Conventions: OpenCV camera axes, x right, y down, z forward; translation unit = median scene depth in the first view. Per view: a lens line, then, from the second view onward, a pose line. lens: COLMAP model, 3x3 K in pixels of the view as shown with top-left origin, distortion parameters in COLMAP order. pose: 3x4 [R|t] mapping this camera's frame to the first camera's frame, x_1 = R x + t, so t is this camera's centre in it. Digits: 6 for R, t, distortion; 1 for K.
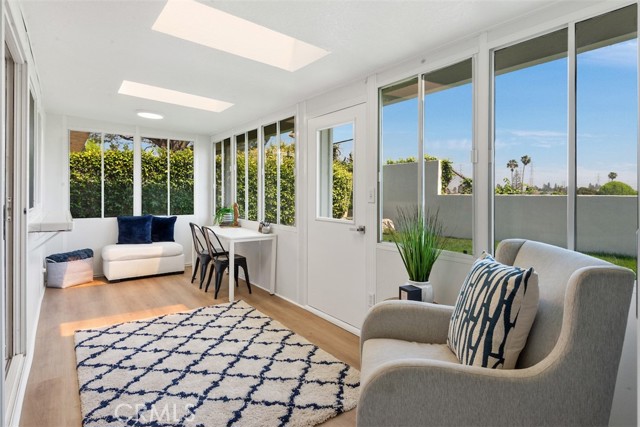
lens RADIAL K [[351.2, 0, 320.0], [0, 351.2, 191.8], [0, 0, 1]] dist [0.030222, -0.000181]
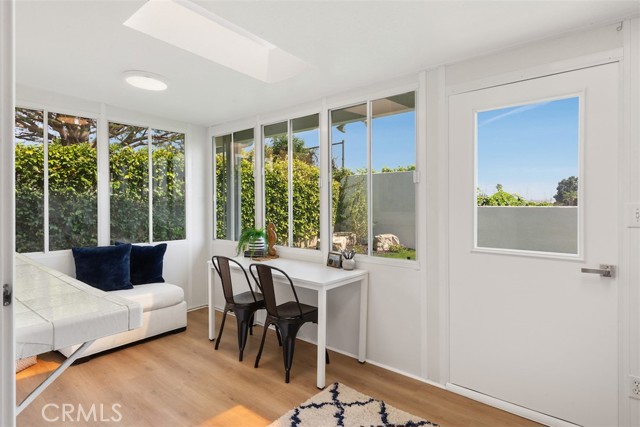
lens RADIAL K [[343.2, 0, 320.2], [0, 343.2, 204.0], [0, 0, 1]] dist [0.001034, -0.000118]
pose [[0.970289, -0.007004, 0.241846, -0.297157], [0.005066, 0.999950, 0.008633, -0.010044], [-0.241894, -0.007151, 0.970276, 0.317579]]
